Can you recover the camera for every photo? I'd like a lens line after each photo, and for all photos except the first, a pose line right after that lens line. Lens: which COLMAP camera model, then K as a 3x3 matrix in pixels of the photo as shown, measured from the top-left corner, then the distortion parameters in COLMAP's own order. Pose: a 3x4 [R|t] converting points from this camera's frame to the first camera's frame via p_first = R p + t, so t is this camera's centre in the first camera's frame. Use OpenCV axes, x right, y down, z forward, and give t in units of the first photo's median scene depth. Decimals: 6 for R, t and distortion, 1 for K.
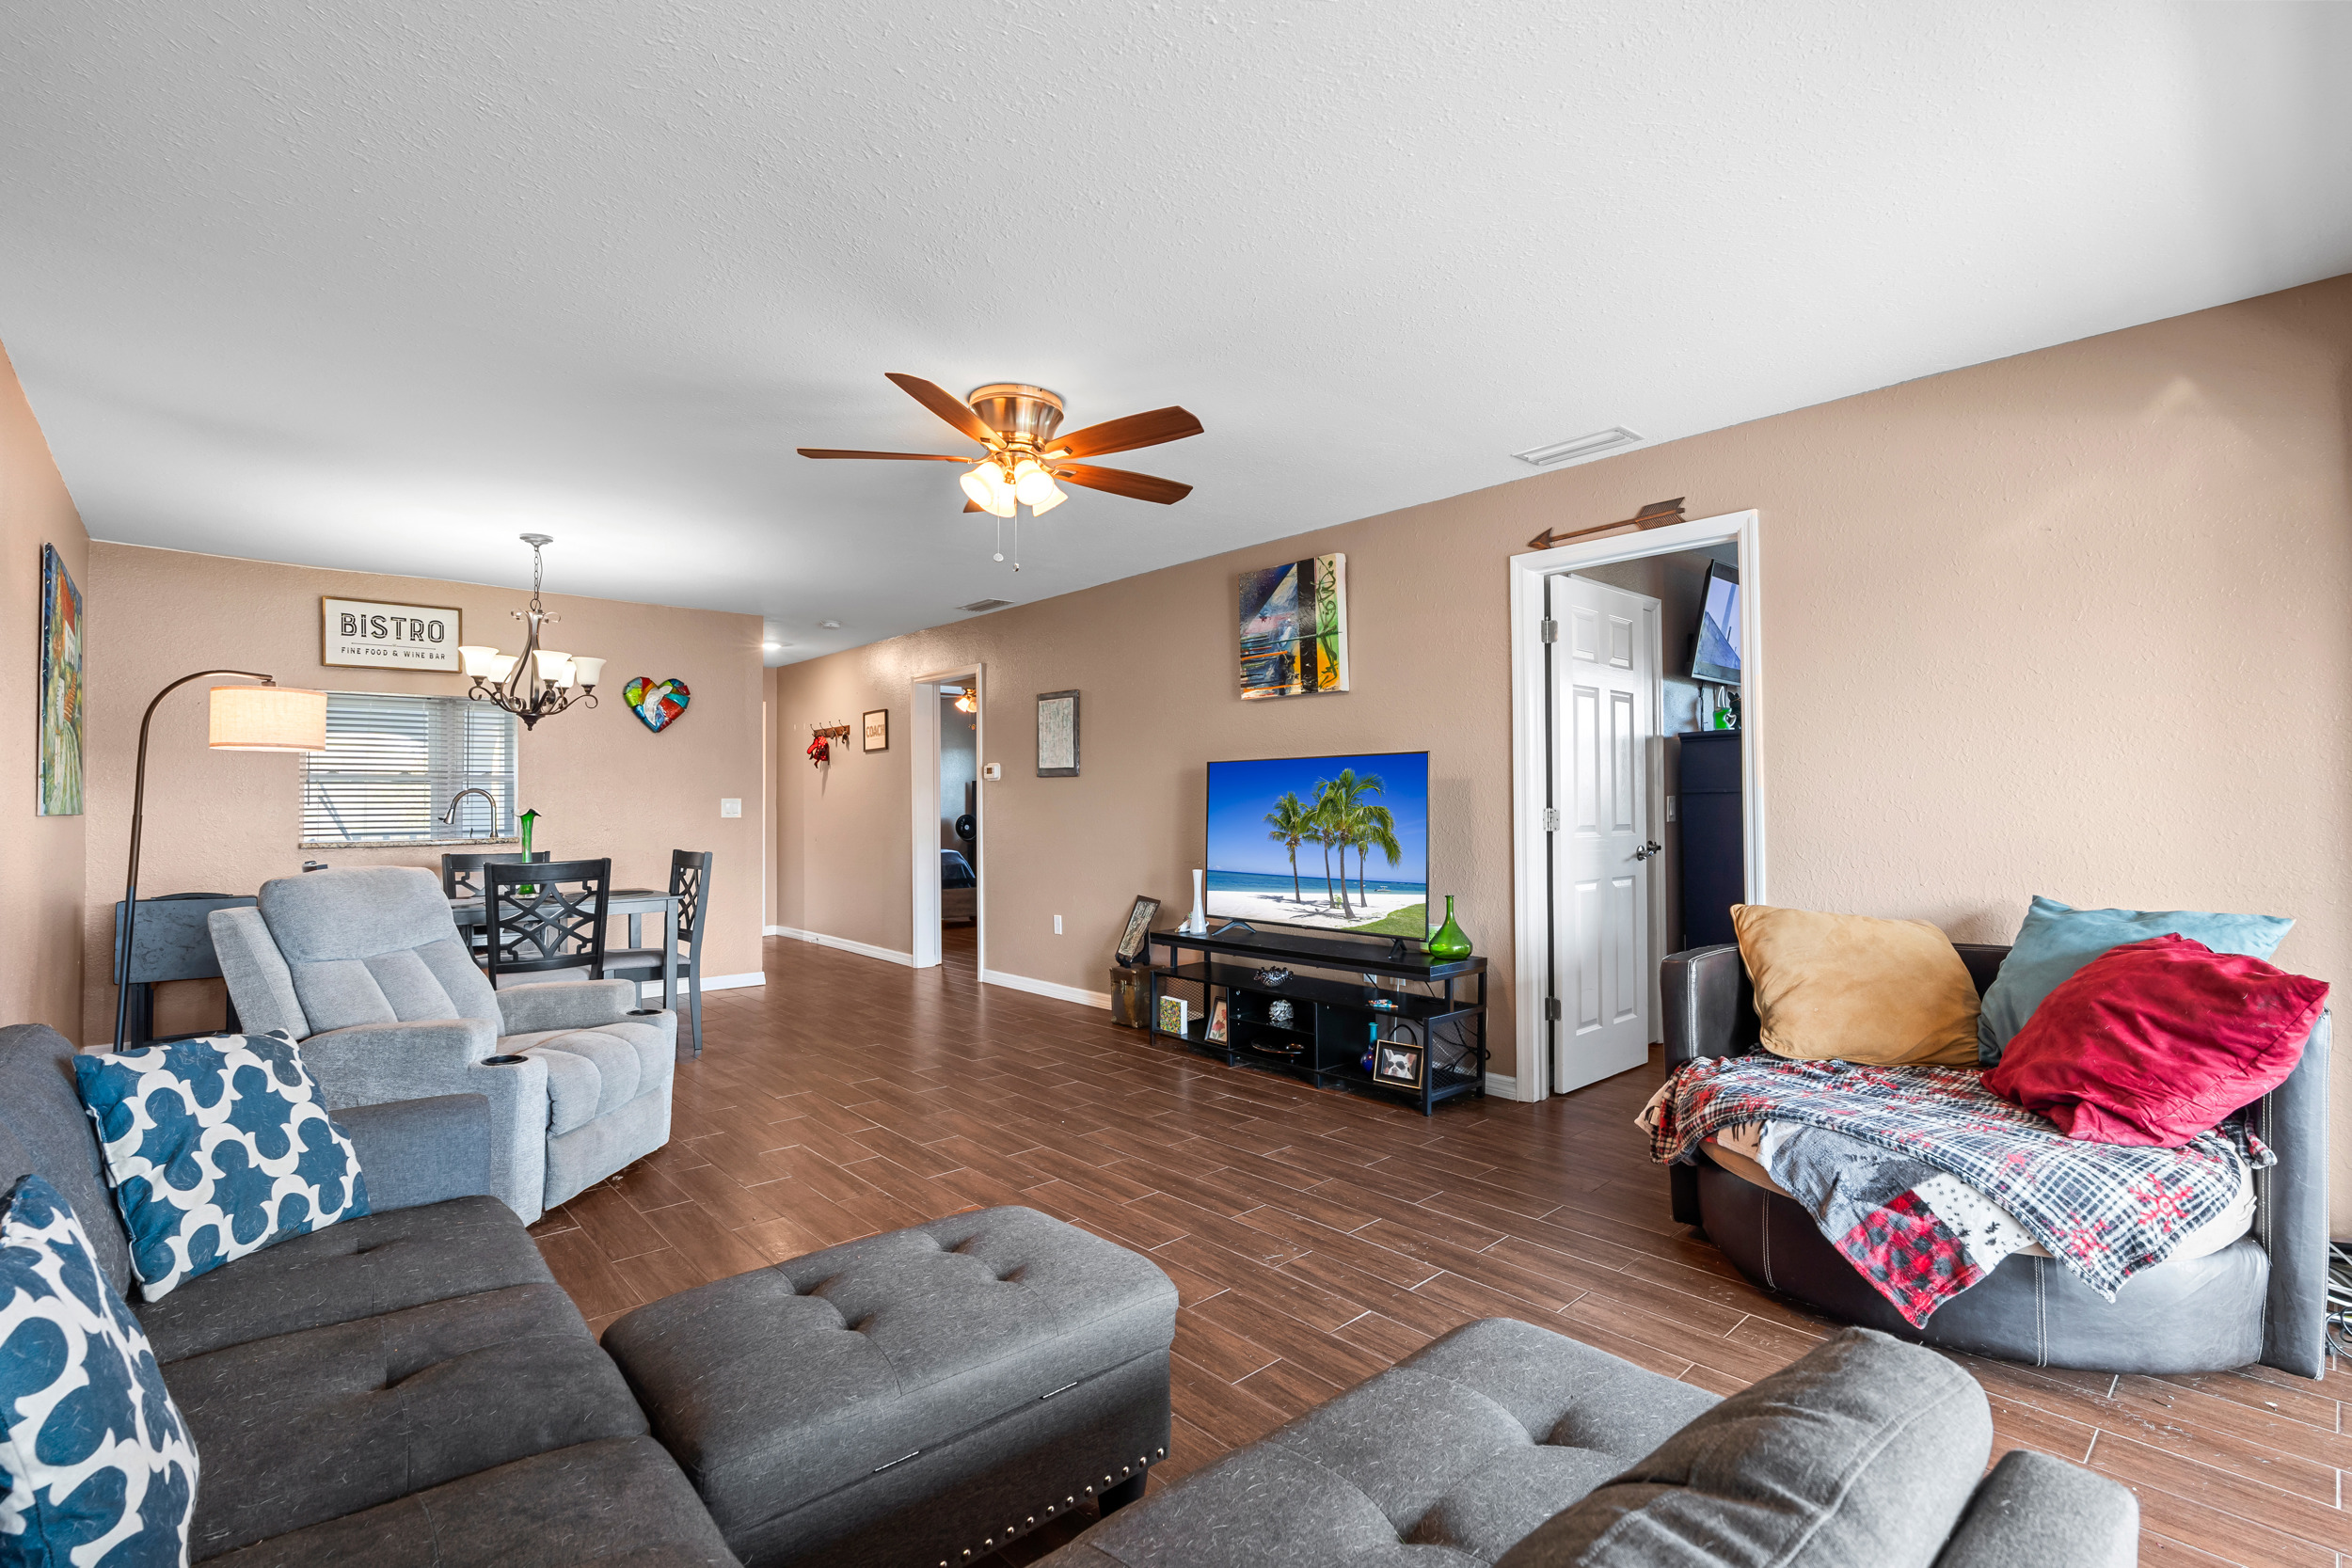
lens RADIAL K [[1065.7, 0, 1173.8], [0, 1065.7, 779.0], [0, 0, 1]] dist [-0.011321, 0.003113]
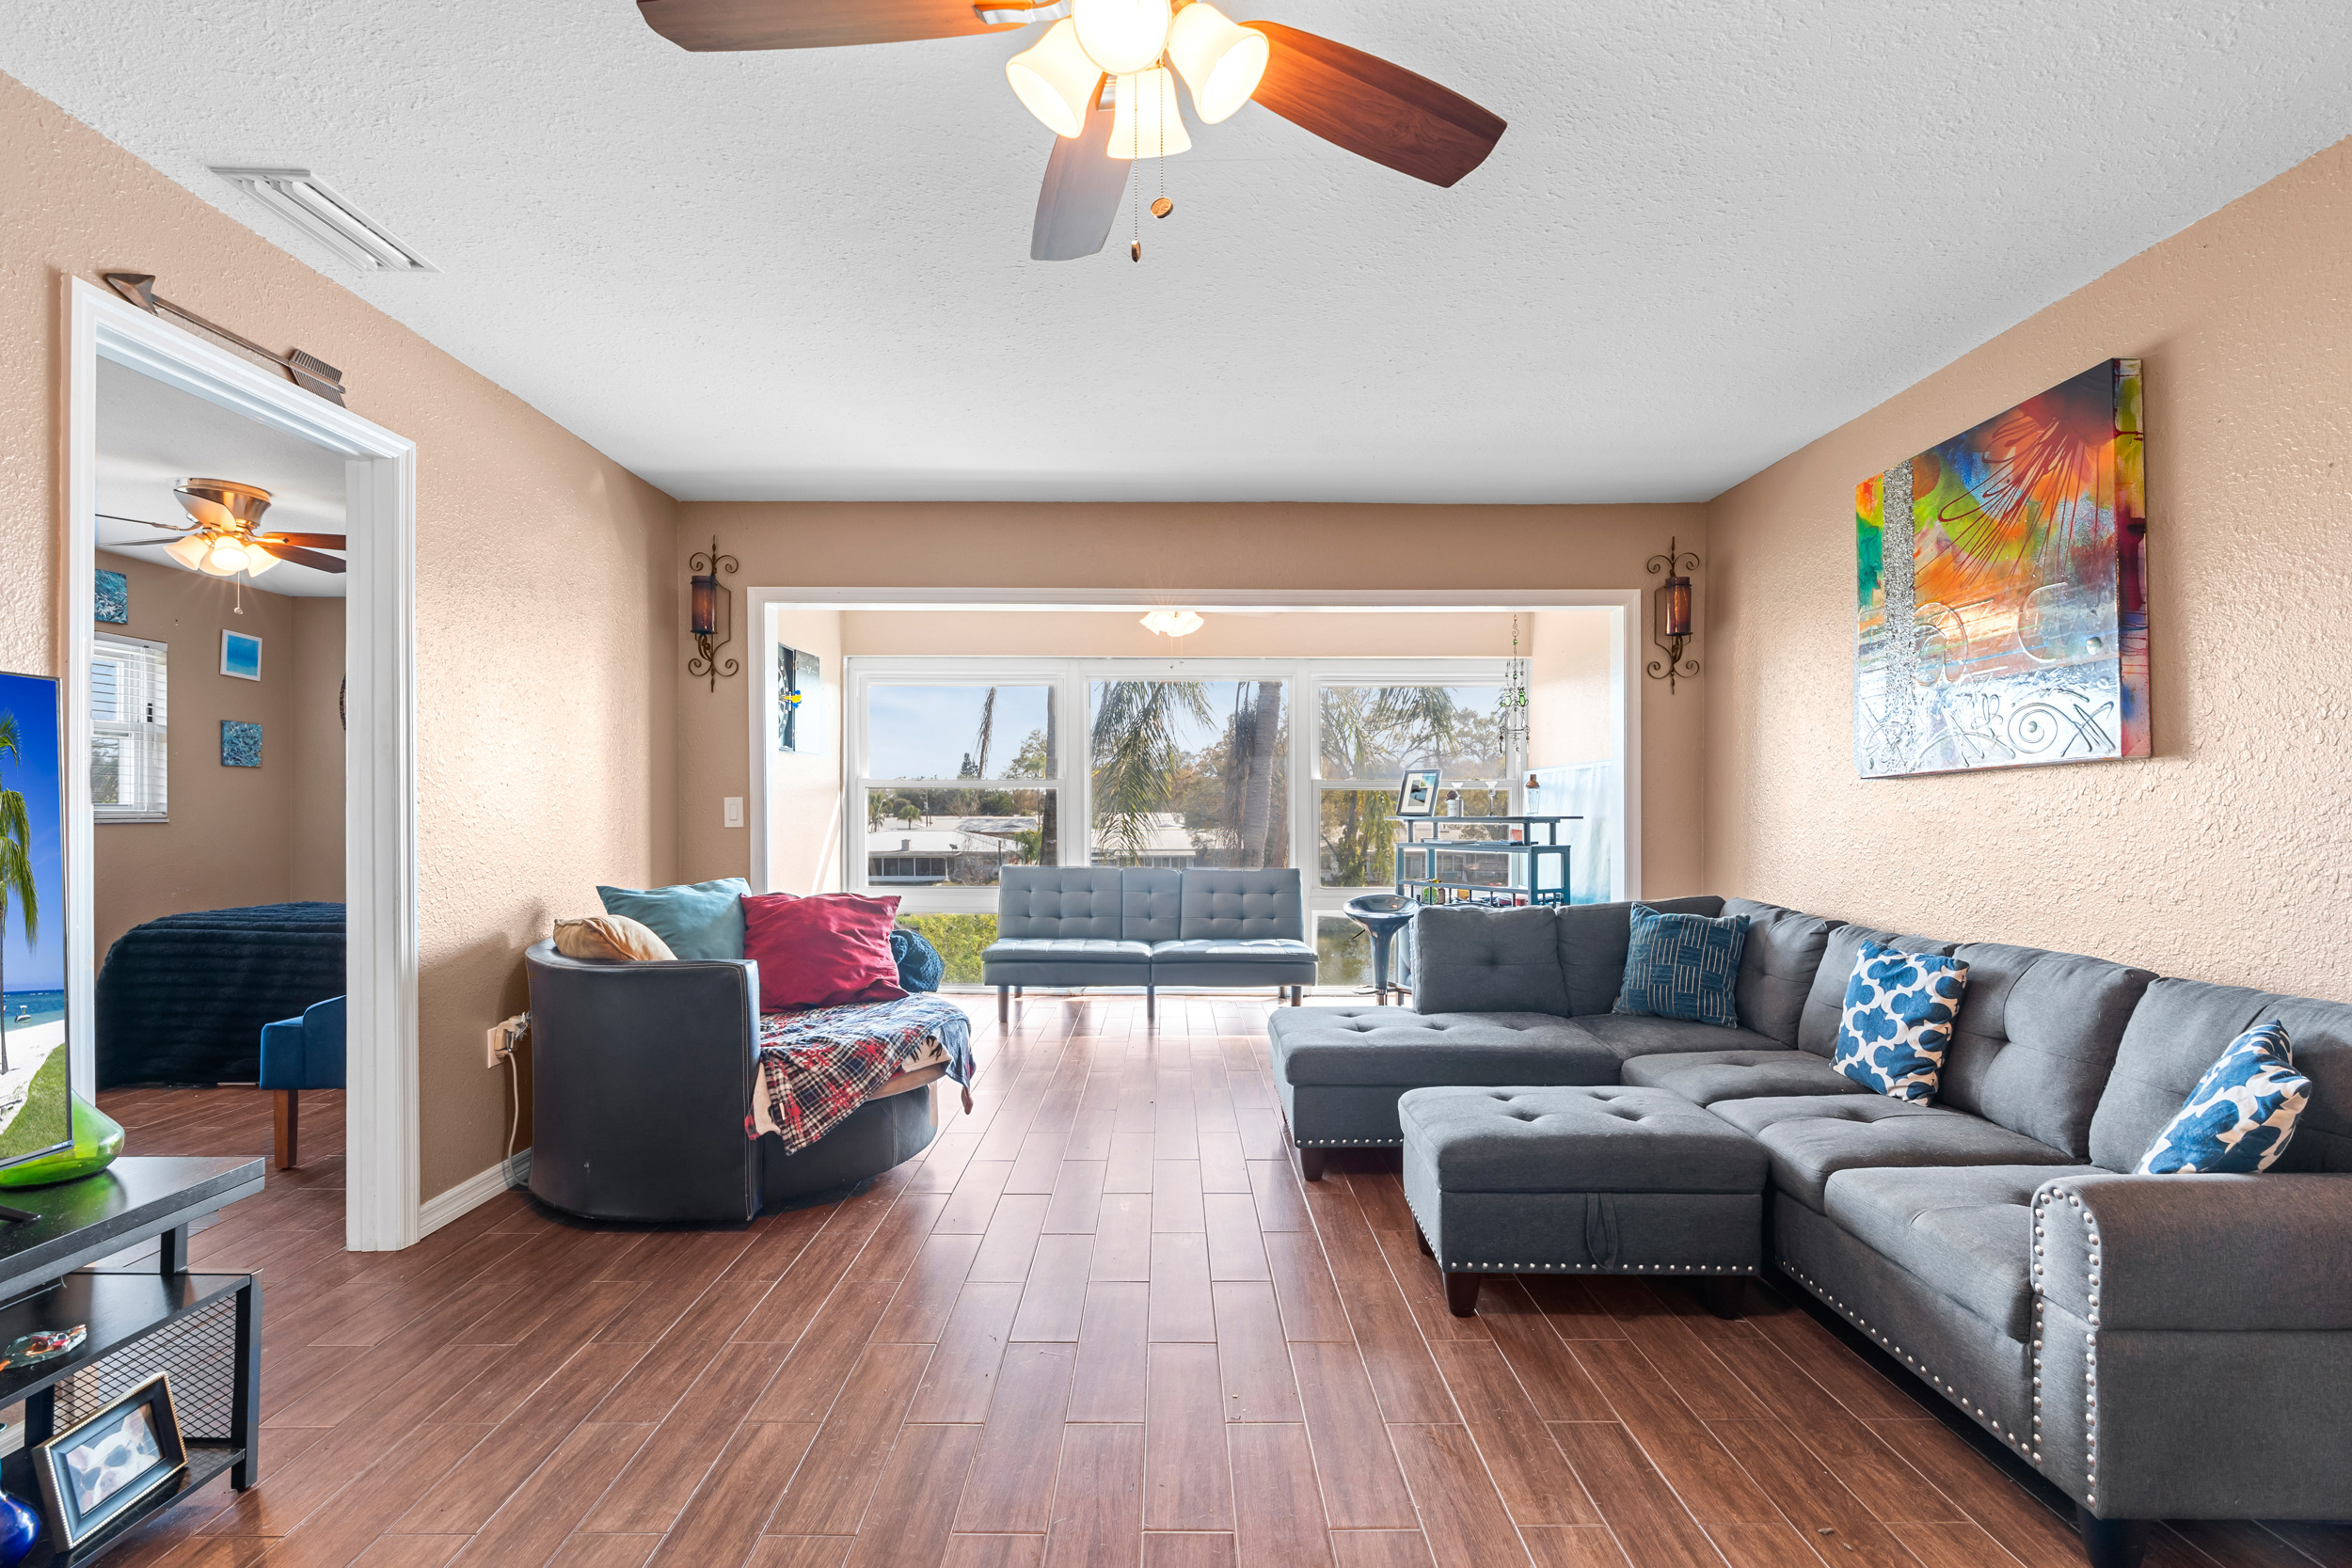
lens RADIAL K [[1065.7, 0, 1179.4], [0, 1065.7, 810.2], [0, 0, 1]] dist [-0.011321, 0.003113]
pose [[-0.748949, 0.005246, 0.662607, -0.330905], [-0.011532, 0.999714, -0.020950, 0.026237], [-0.662528, -0.023331, -0.748674, 0.974022]]
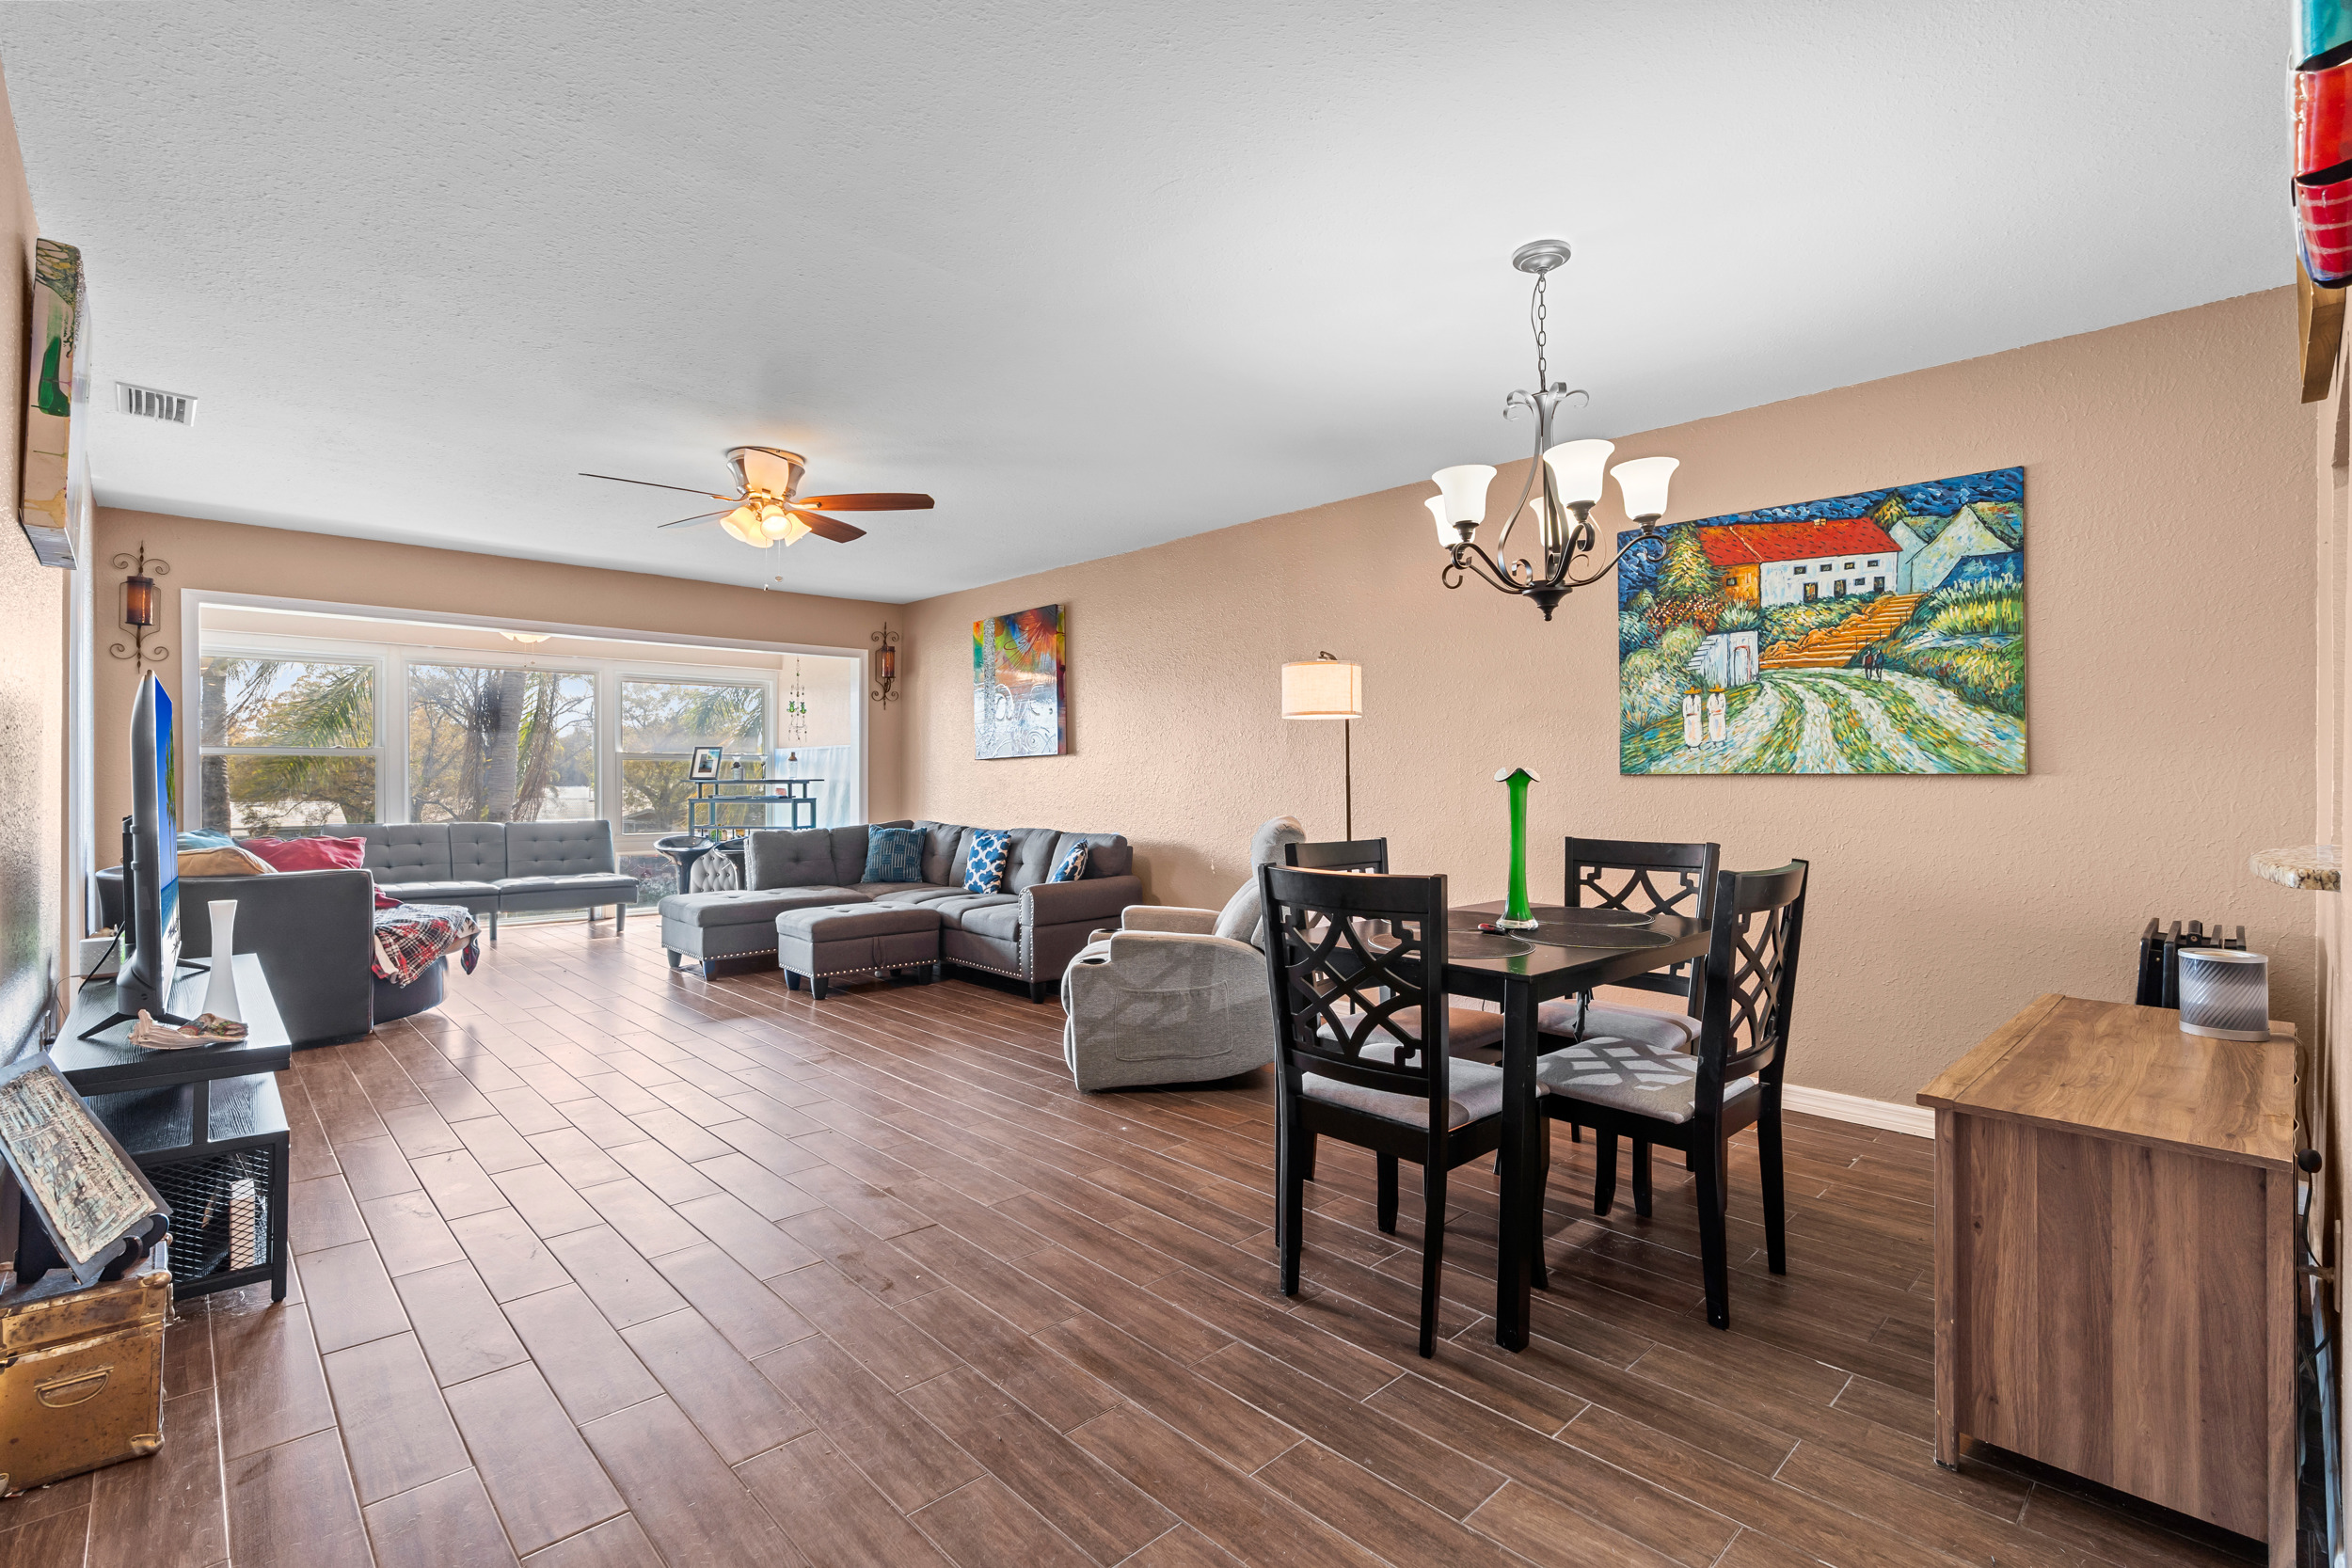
lens RADIAL K [[1065.7, 0, 1176.3], [0, 1065.7, 772.9], [0, 0, 1]] dist [-0.011321, 0.003113]
pose [[-0.999611, 0.006080, -0.027202, -0.457397], [0.006838, 0.999589, -0.027833, 0.049723], [0.027022, -0.028008, -0.999242, 1.721723]]
